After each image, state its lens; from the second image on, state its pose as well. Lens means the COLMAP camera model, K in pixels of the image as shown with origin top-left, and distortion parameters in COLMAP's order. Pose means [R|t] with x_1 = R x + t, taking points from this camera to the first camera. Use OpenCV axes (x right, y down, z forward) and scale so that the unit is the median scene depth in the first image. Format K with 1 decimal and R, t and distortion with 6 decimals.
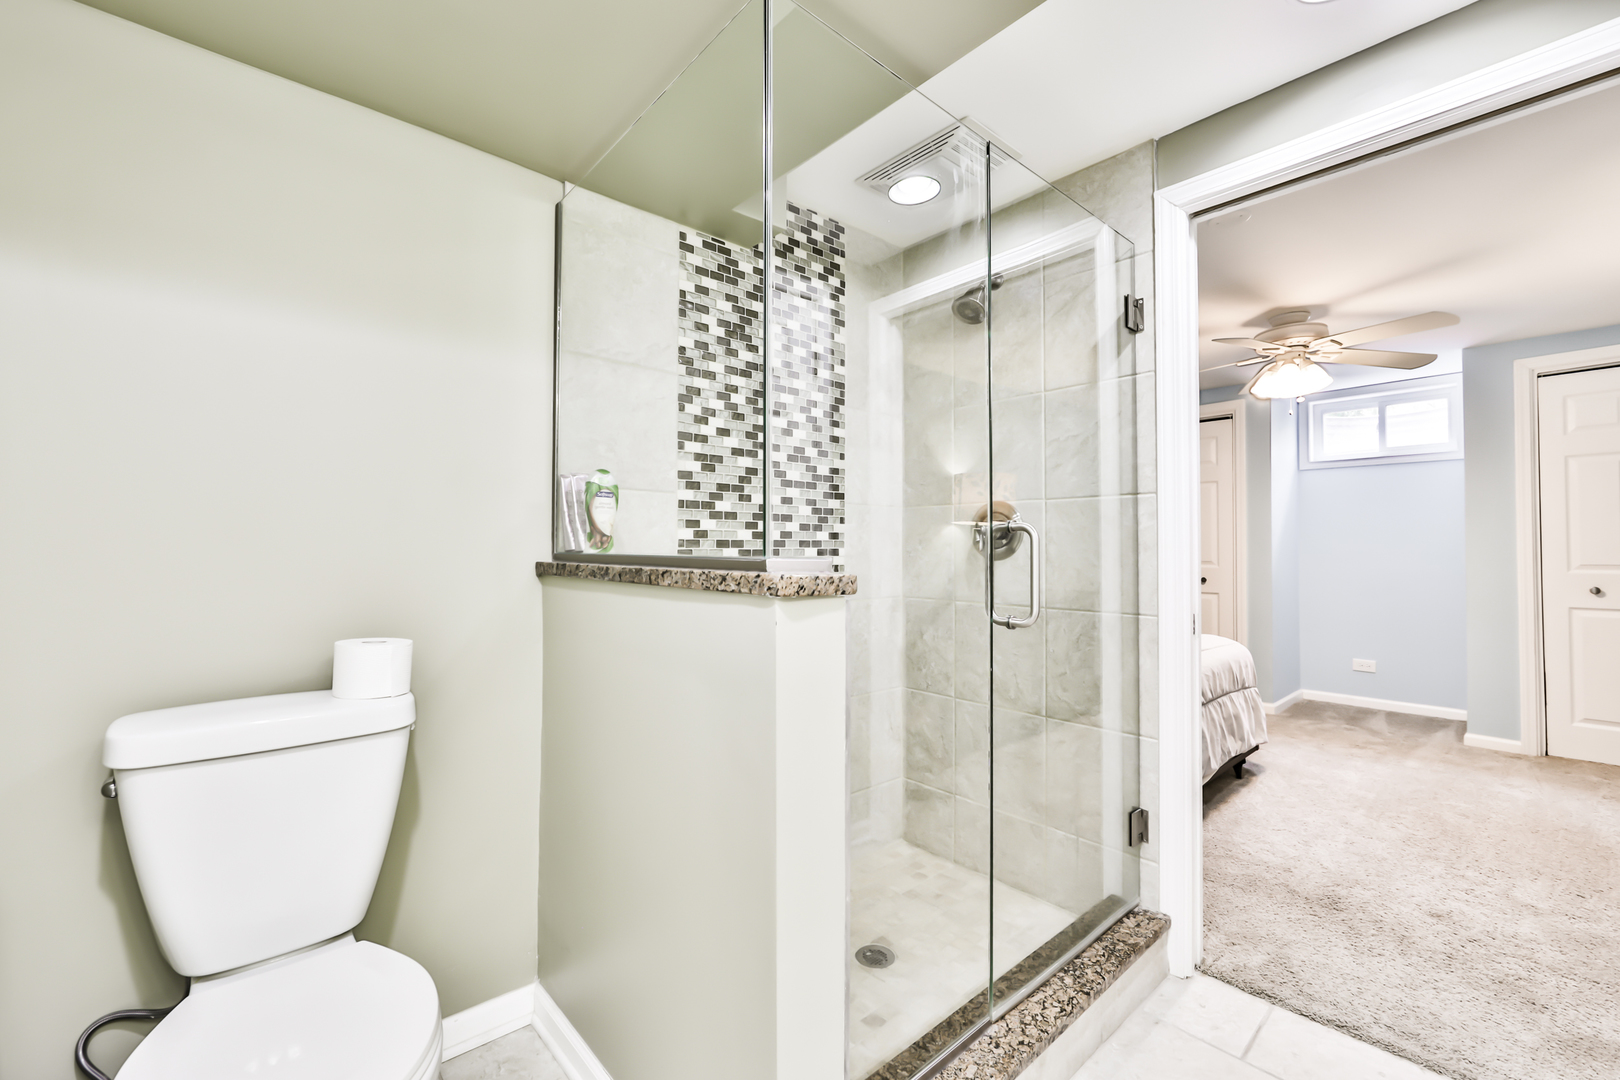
lens RADIAL K [[661.7, 0, 810.0], [0, 661.7, 540.0], [0, 0, 1]] dist [-0.001822, 0.000772]
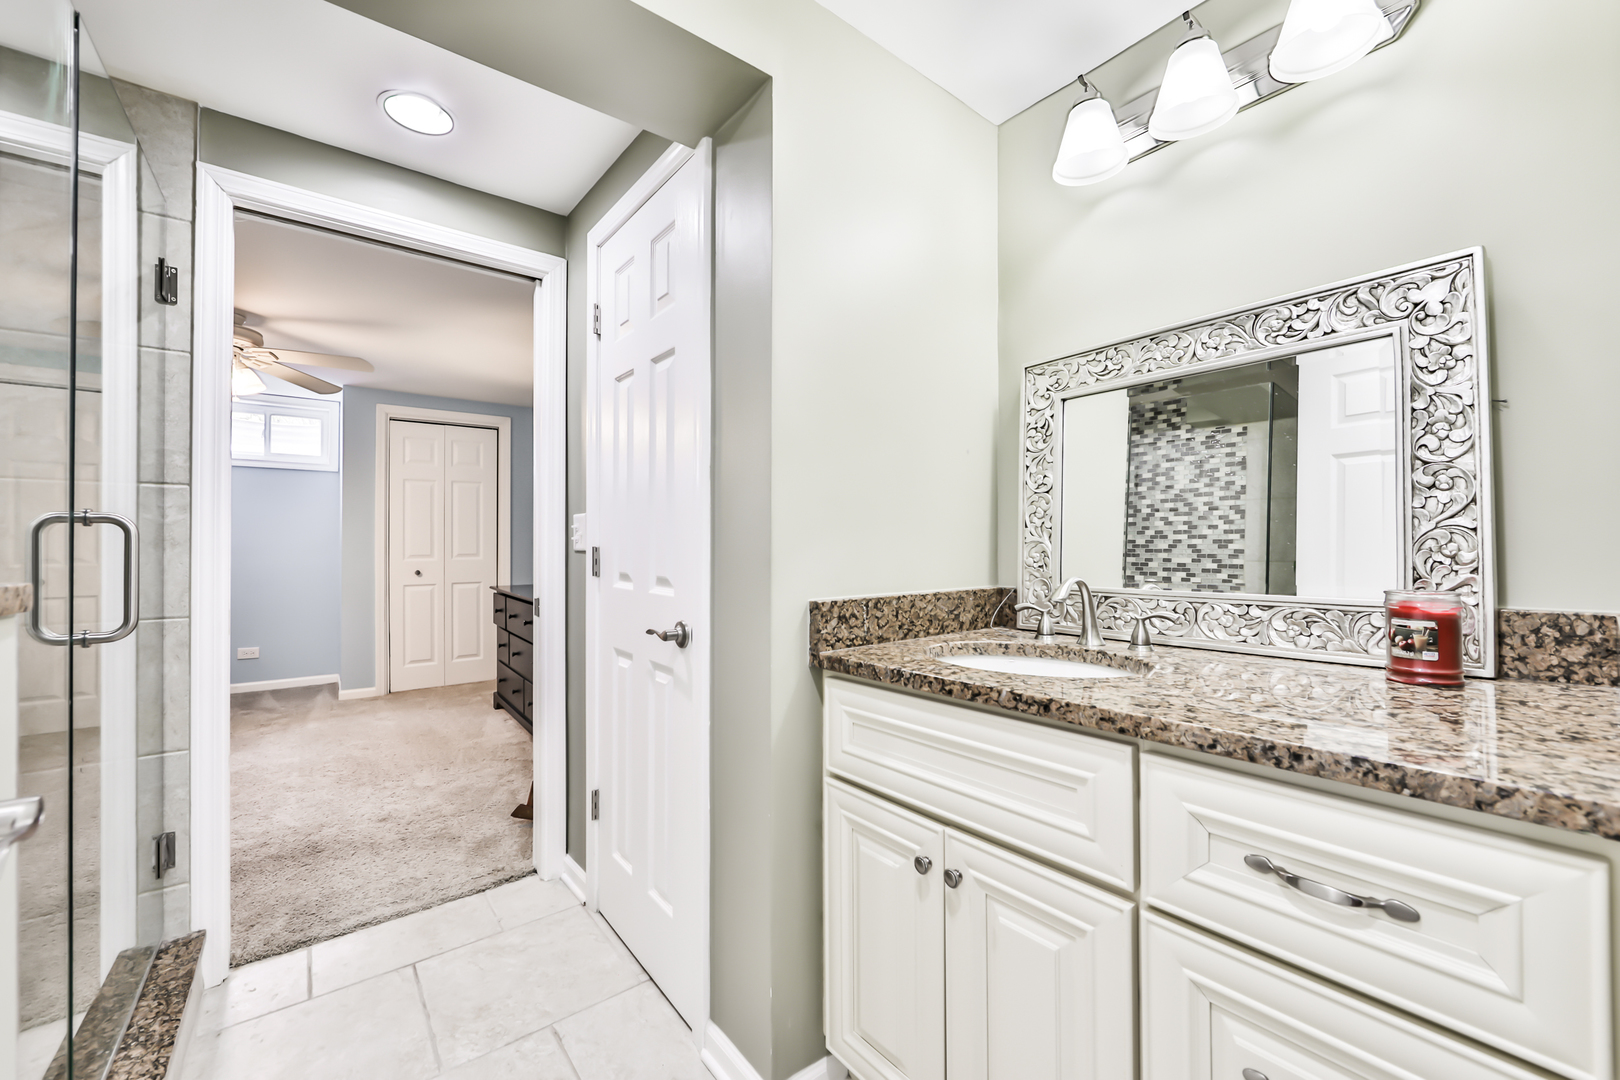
lens RADIAL K [[636.3, 0, 799.3], [0, 636.3, 538.2], [0, 0, 1]] dist [-0.011813, 0.000840]
pose [[0.077926, 0.008919, 0.996919, -0.175396], [-0.012229, 0.999893, -0.007990, 0.000672], [-0.996884, -0.011569, 0.078026, 0.047924]]
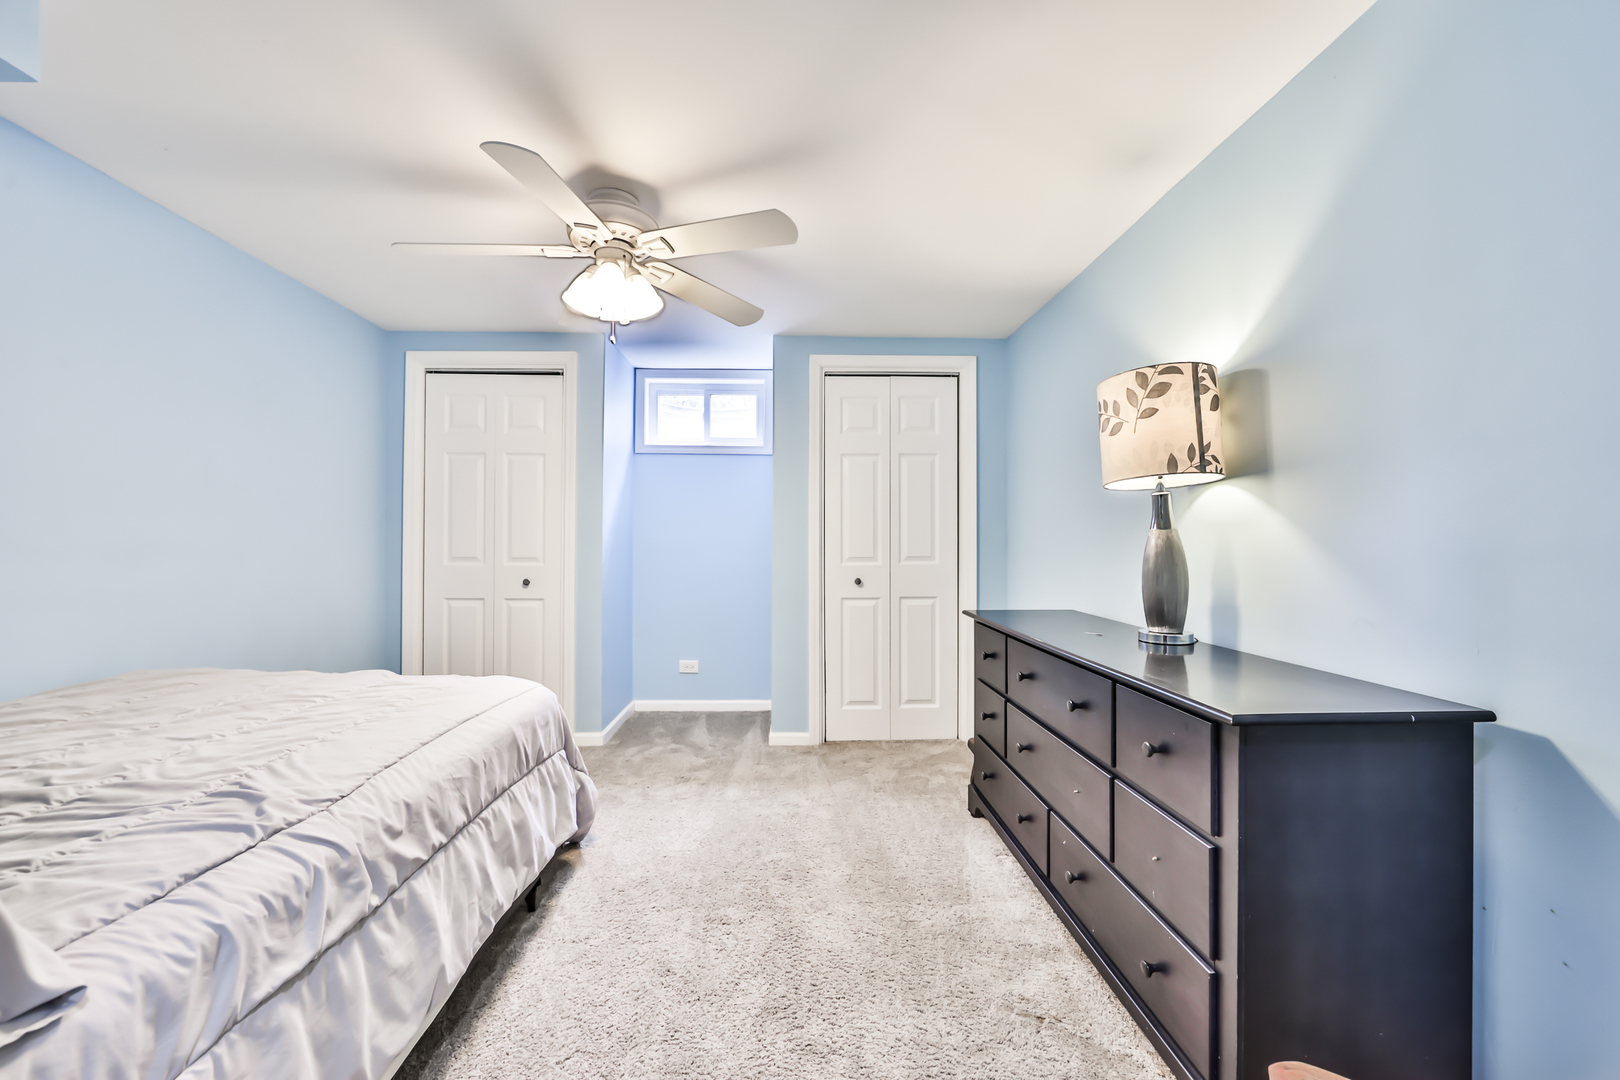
lens RADIAL K [[636.3, 0, 799.3], [0, 636.3, 538.2], [0, 0, 1]] dist [-0.011813, 0.000840]
pose [[0.643927, 0.012312, 0.764988, 0.378431], [-0.014159, 0.999891, -0.004175, 0.013517], [-0.764956, -0.008143, 0.644032, 0.460944]]
